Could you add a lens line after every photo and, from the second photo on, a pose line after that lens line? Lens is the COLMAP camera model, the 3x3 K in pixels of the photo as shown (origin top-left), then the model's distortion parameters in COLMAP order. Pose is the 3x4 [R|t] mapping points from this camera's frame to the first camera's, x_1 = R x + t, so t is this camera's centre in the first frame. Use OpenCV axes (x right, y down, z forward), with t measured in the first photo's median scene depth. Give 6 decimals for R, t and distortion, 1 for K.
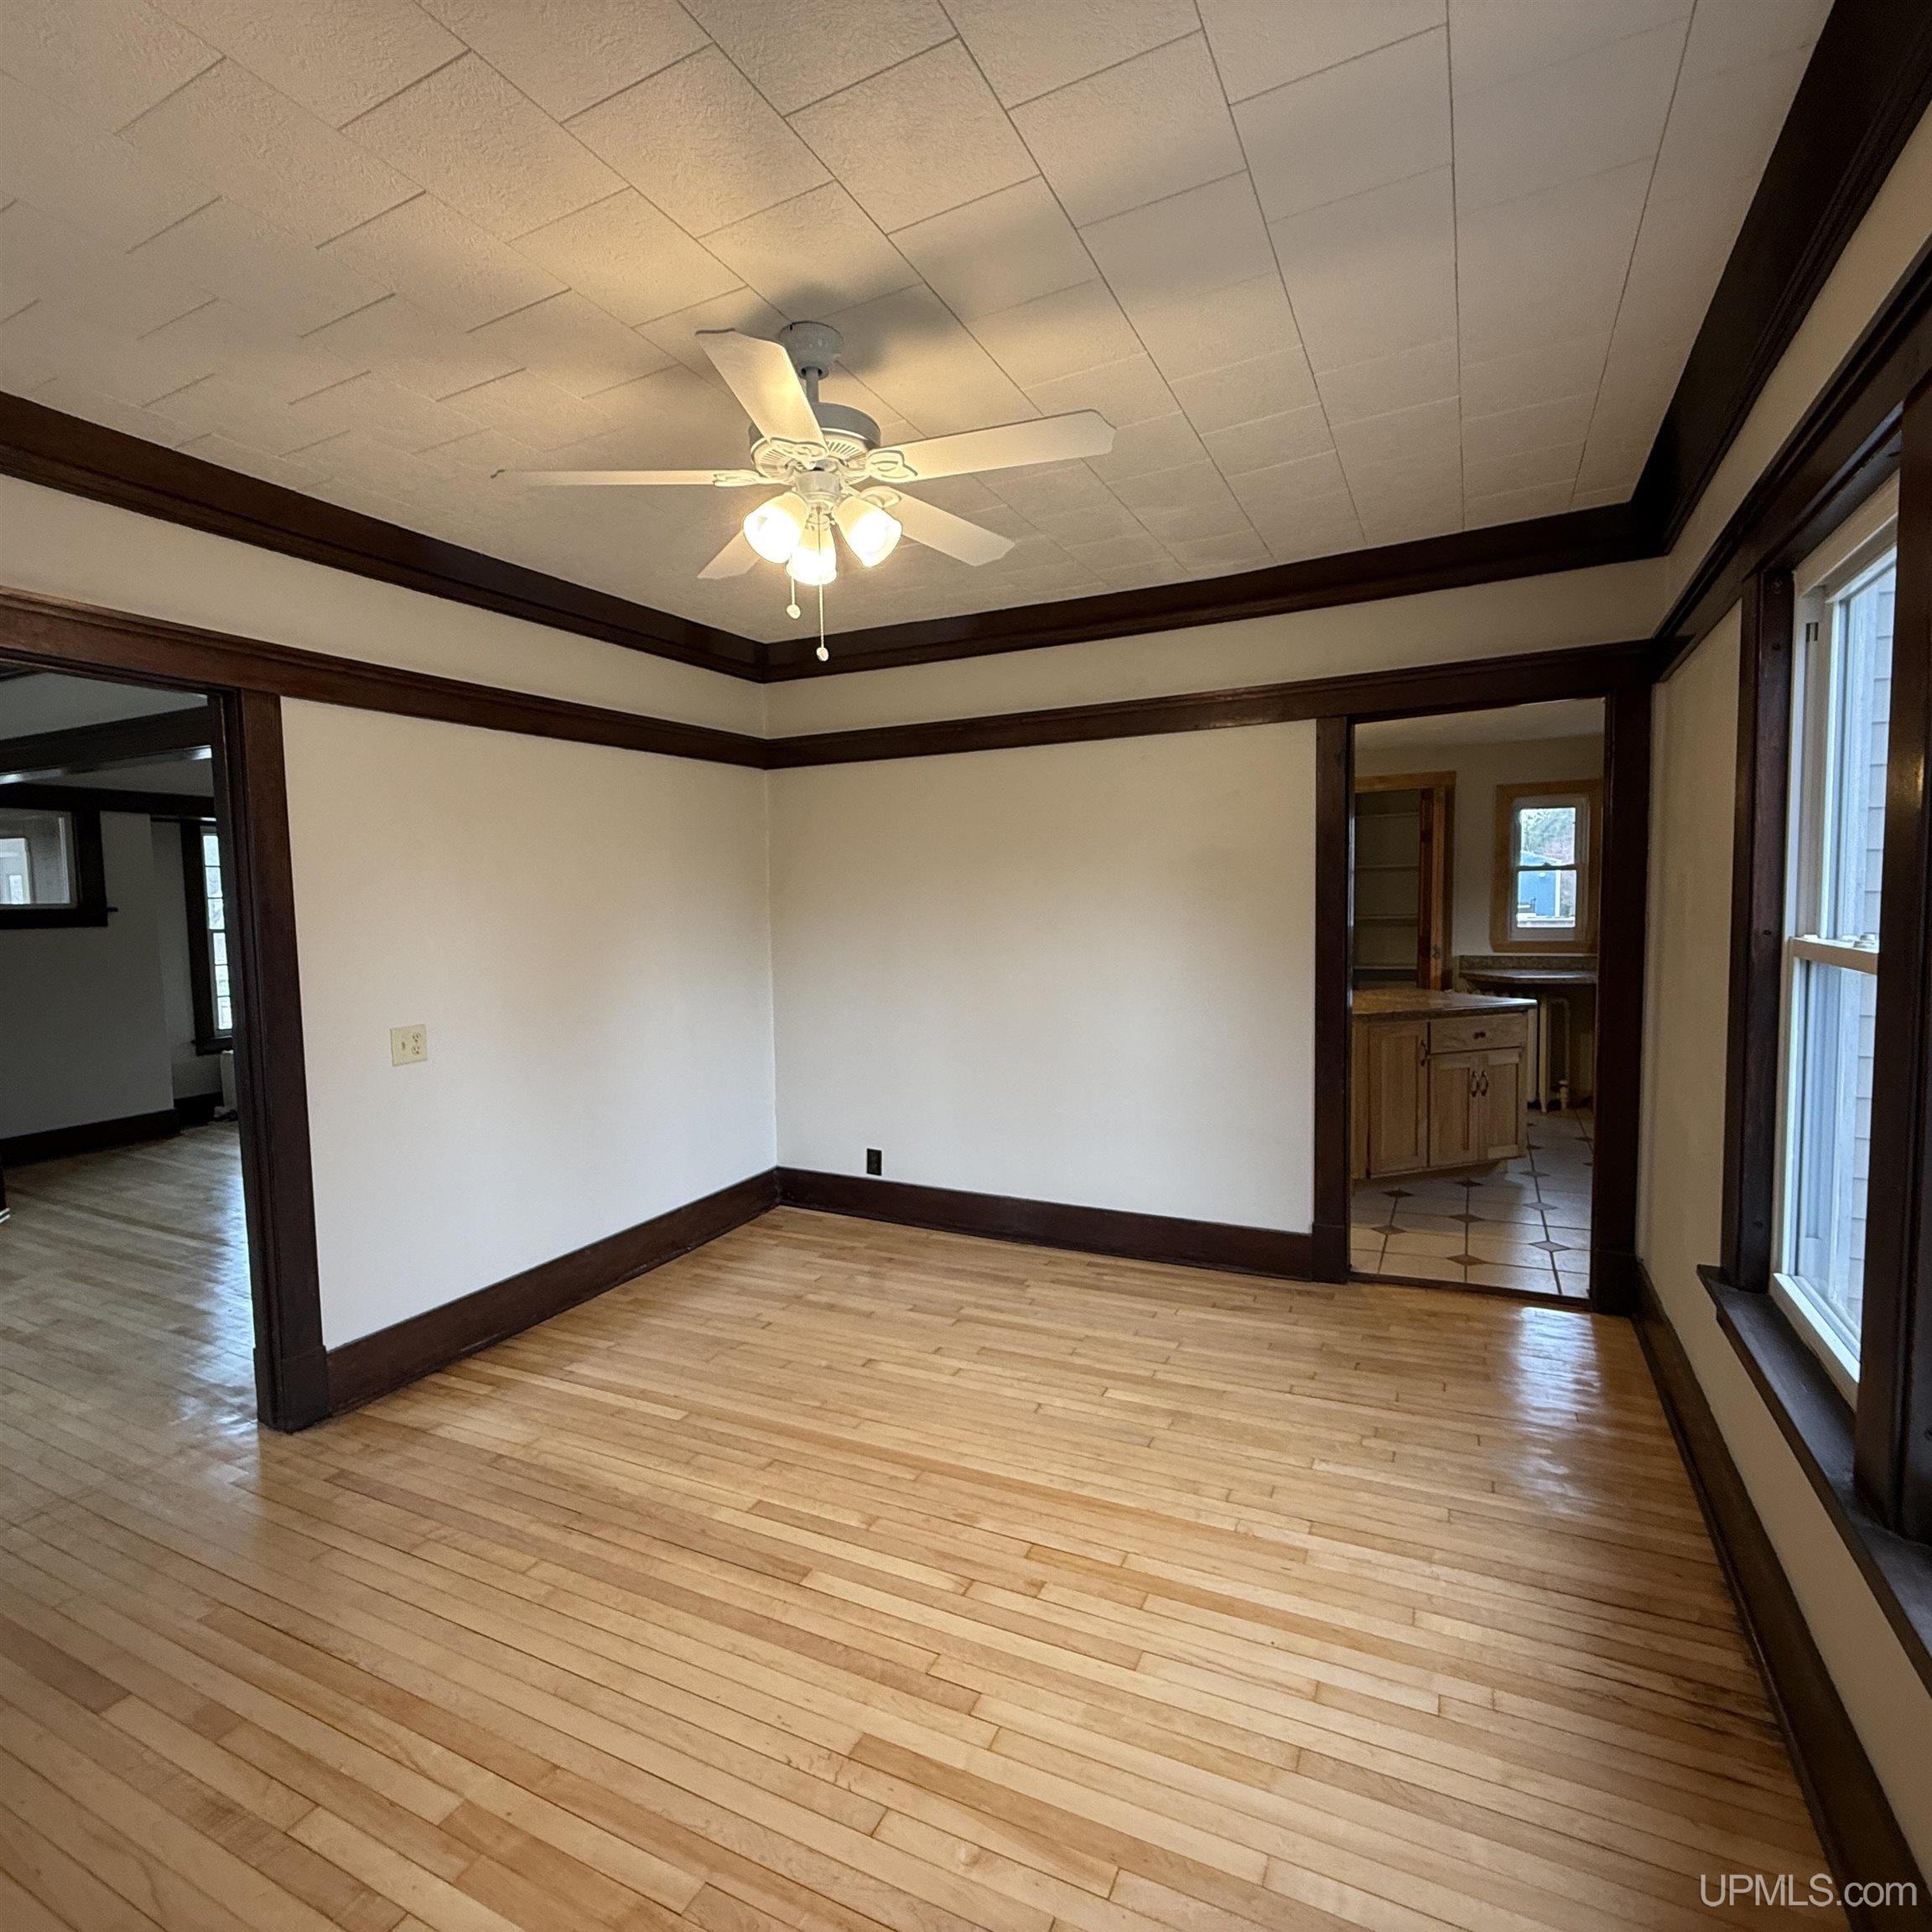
lens RADIAL K [[1021.5, 0, 966.0], [0, 1021.5, 968.8], [0, 0, 1]] dist [-0.000677, 0.000726]
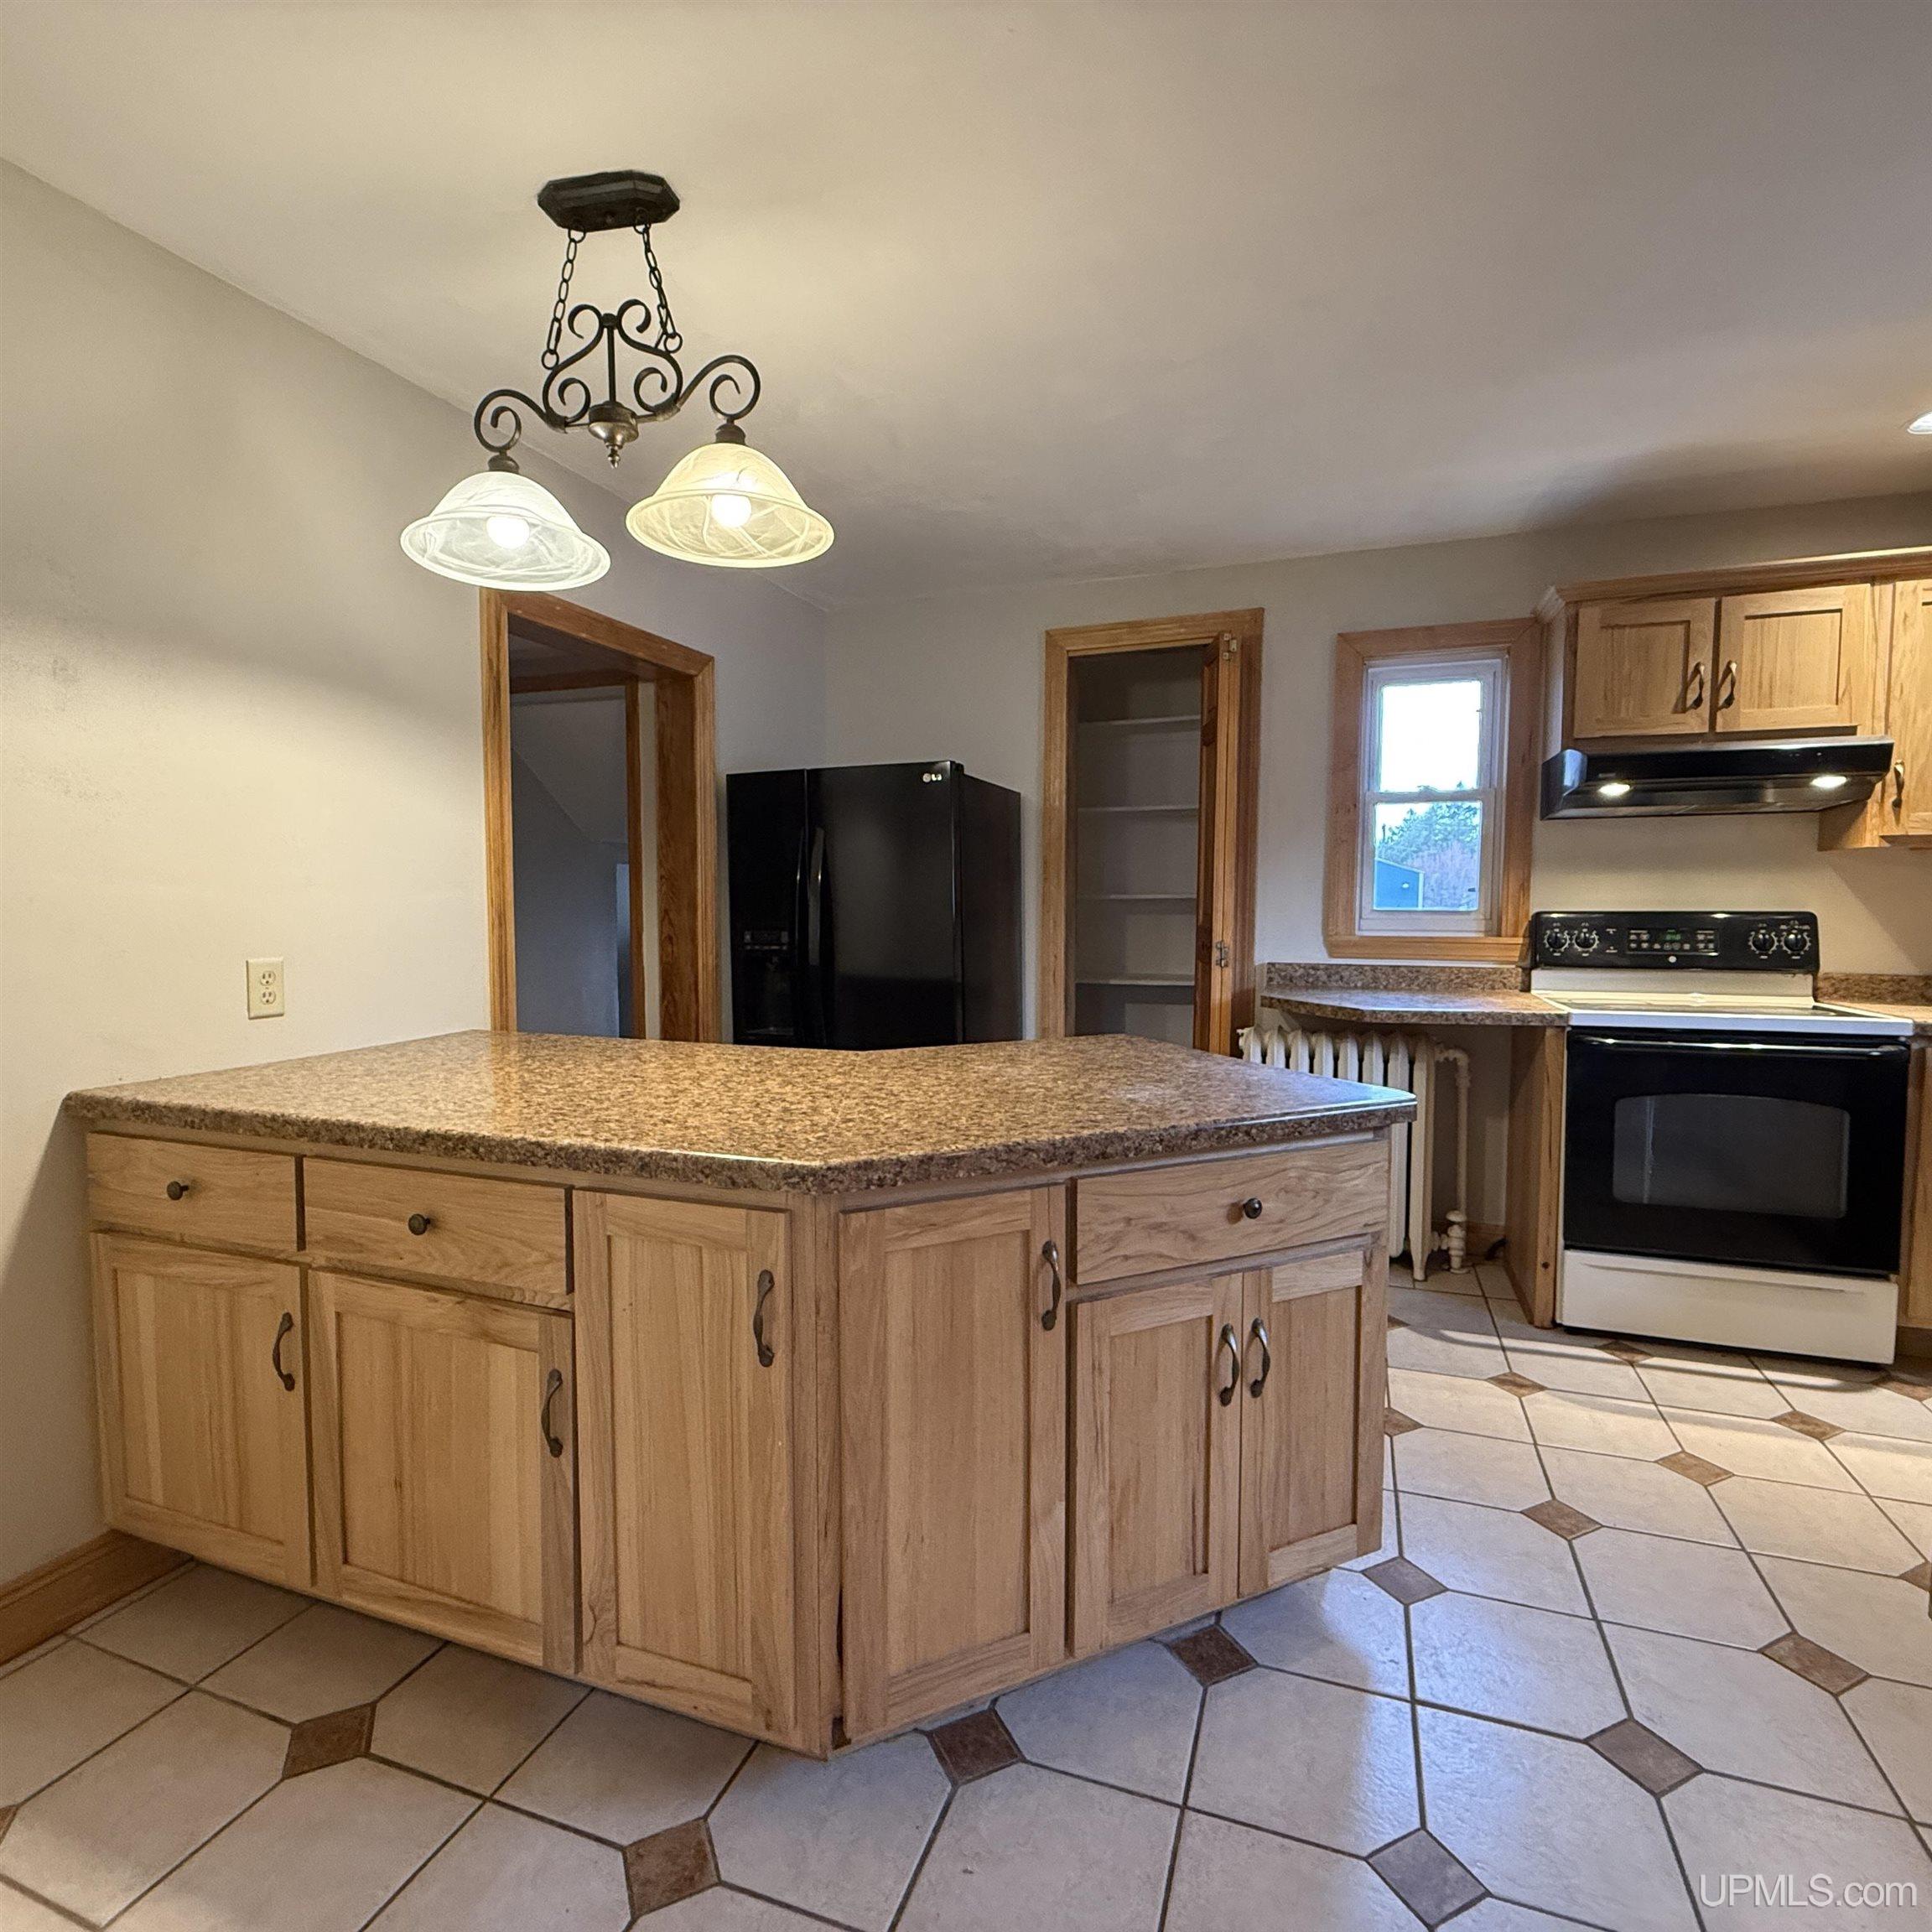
lens RADIAL K [[1021.5, 0, 965.1], [0, 1021.5, 964.9], [0, 0, 1]] dist [-0.000677, 0.000726]
pose [[0.994074, 0.014212, 0.107768, 0.513527], [-0.013306, 0.999870, -0.009129, -0.009033], [-0.107884, 0.007641, 0.994134, 0.934219]]
